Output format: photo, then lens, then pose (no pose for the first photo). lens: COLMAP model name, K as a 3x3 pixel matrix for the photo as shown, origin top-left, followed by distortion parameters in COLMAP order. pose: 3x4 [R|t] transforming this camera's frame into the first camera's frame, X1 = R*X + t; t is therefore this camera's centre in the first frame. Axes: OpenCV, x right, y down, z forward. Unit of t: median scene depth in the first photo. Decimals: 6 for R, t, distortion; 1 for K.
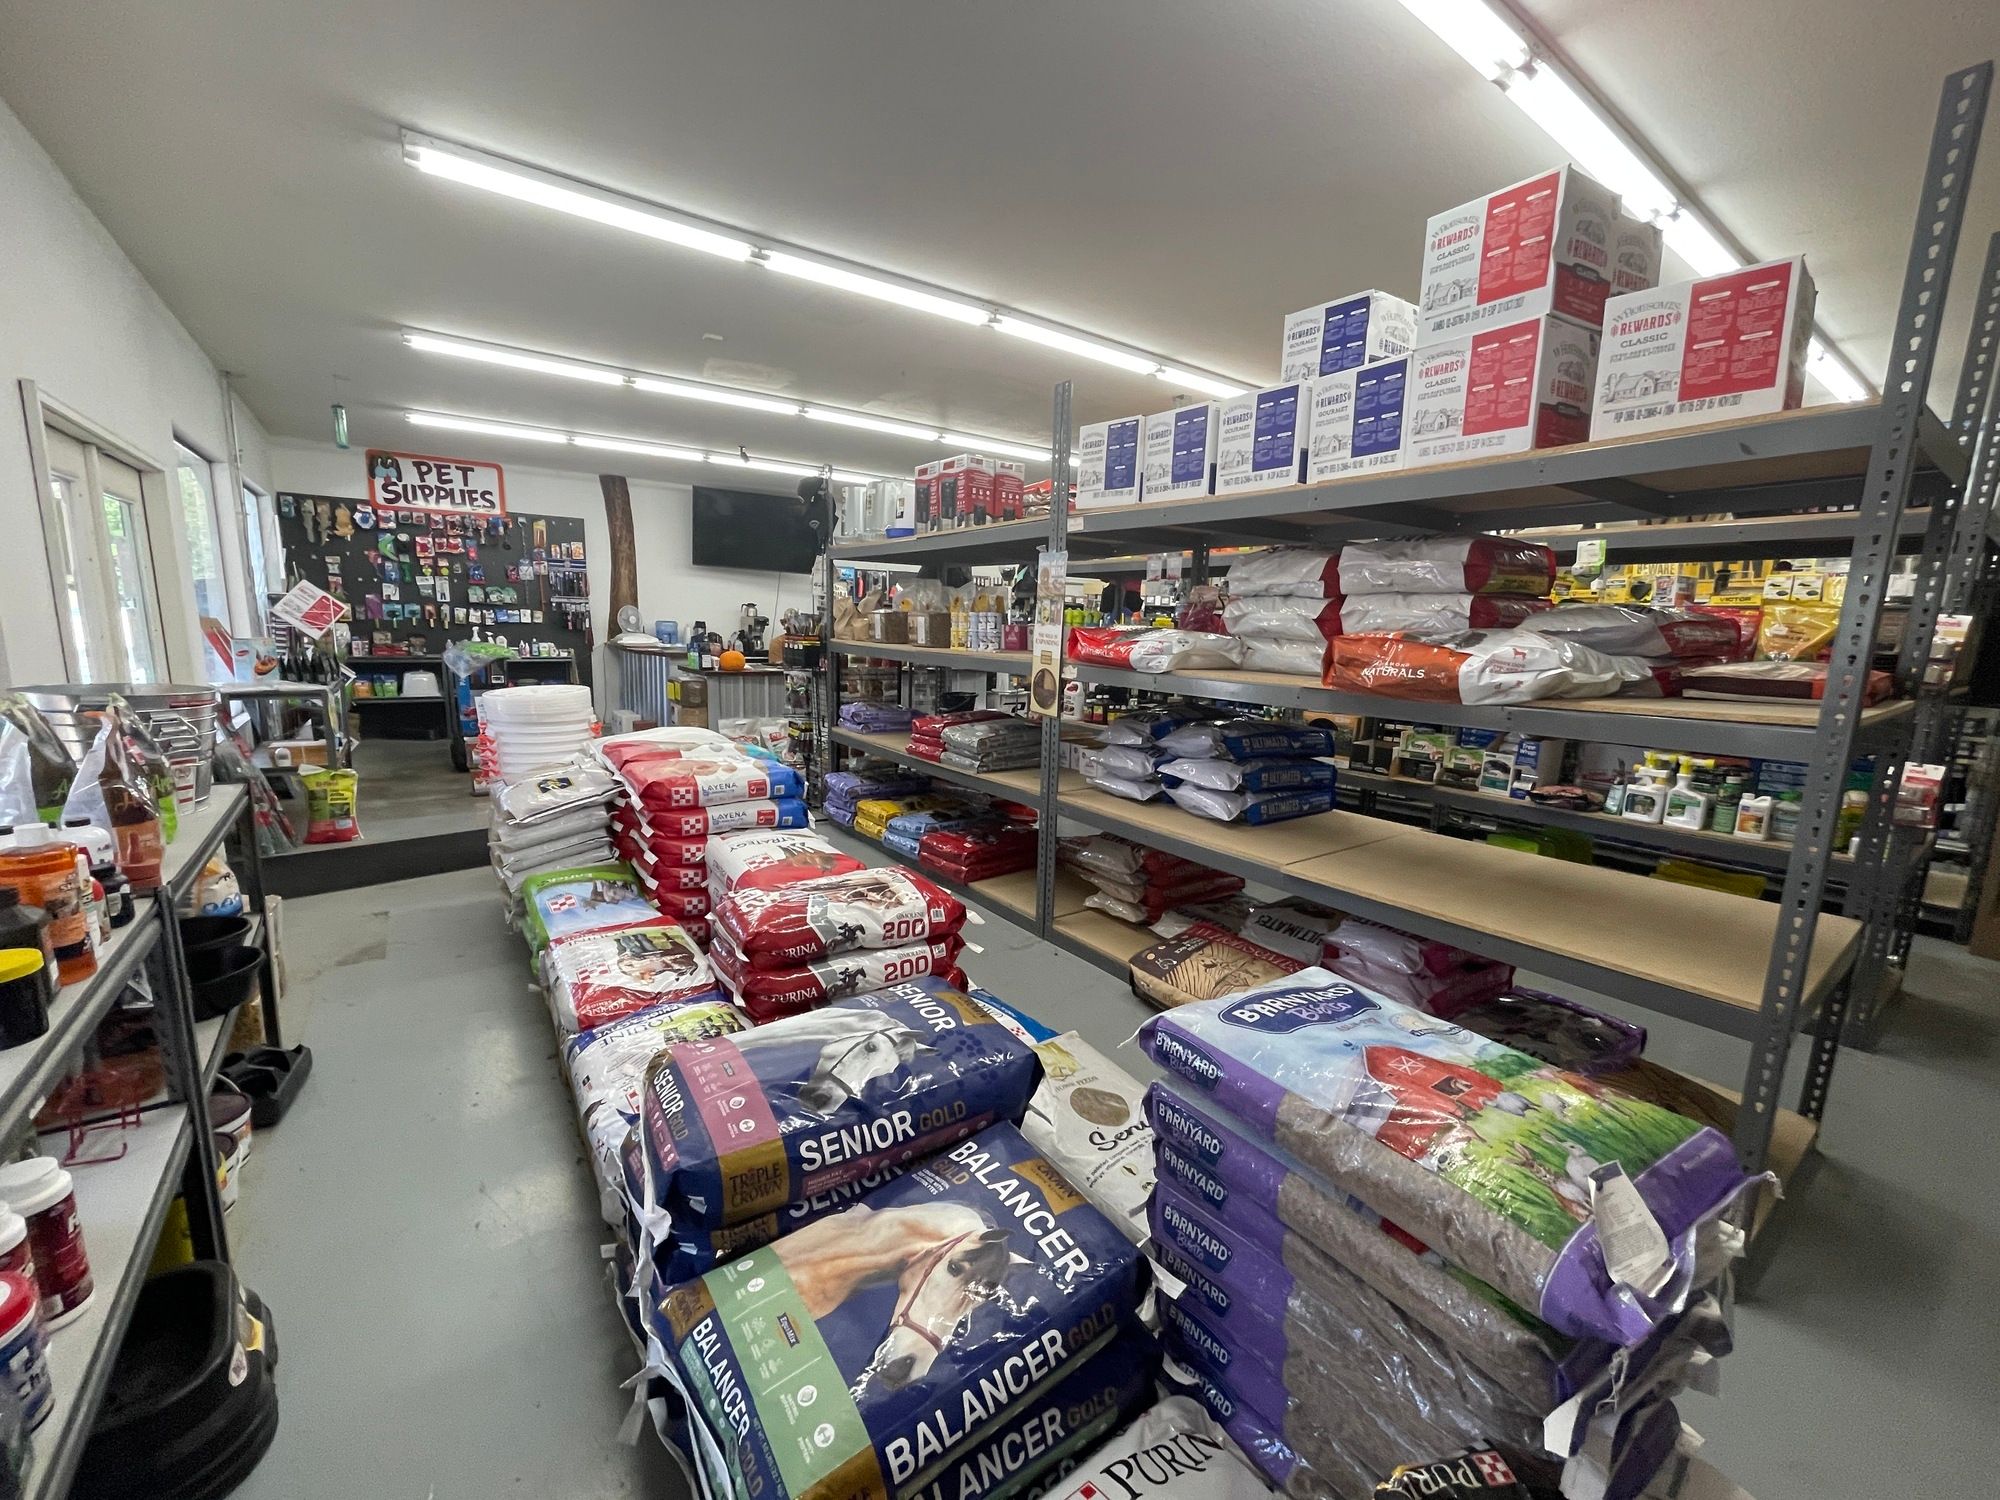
lens RADIAL K [[808.7, 0, 992.8], [0, 808.7, 751.3], [0, 0, 1]] dist [-0.003877, 0.000656]
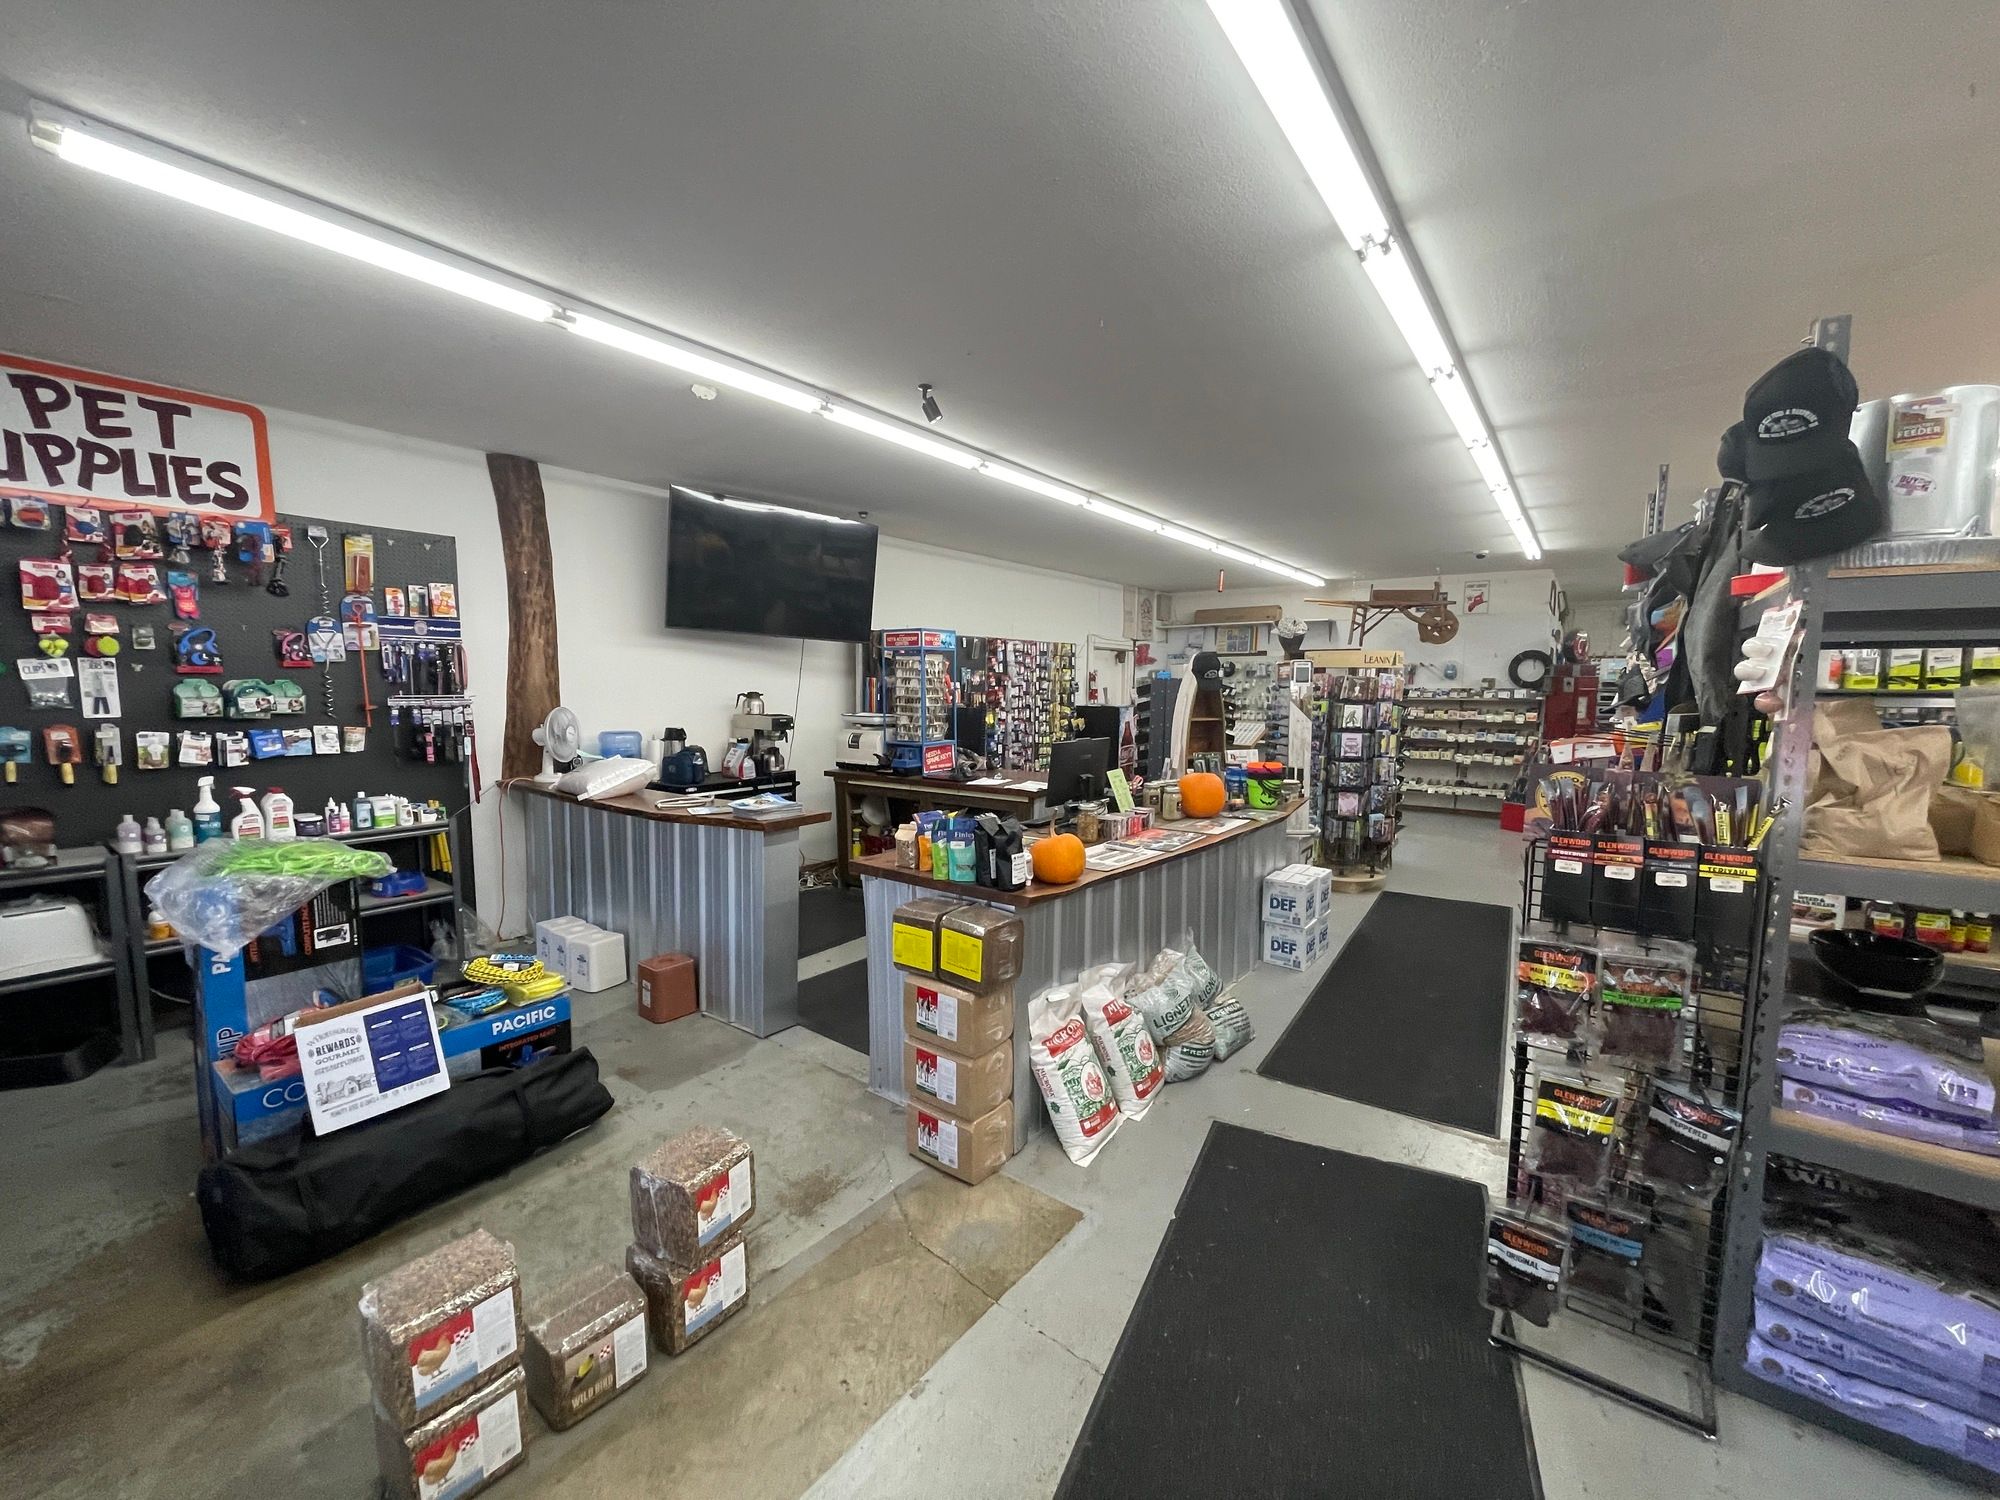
lens RADIAL K [[808.7, 0, 1003.4], [0, 808.7, 756.1], [0, 0, 1]] dist [-0.003877, 0.000656]
pose [[0.955462, -0.053292, 0.290262, -0.357909], [0.074280, 0.995323, -0.061767, -0.105617], [-0.285613, 0.080576, 0.954952, 0.472704]]
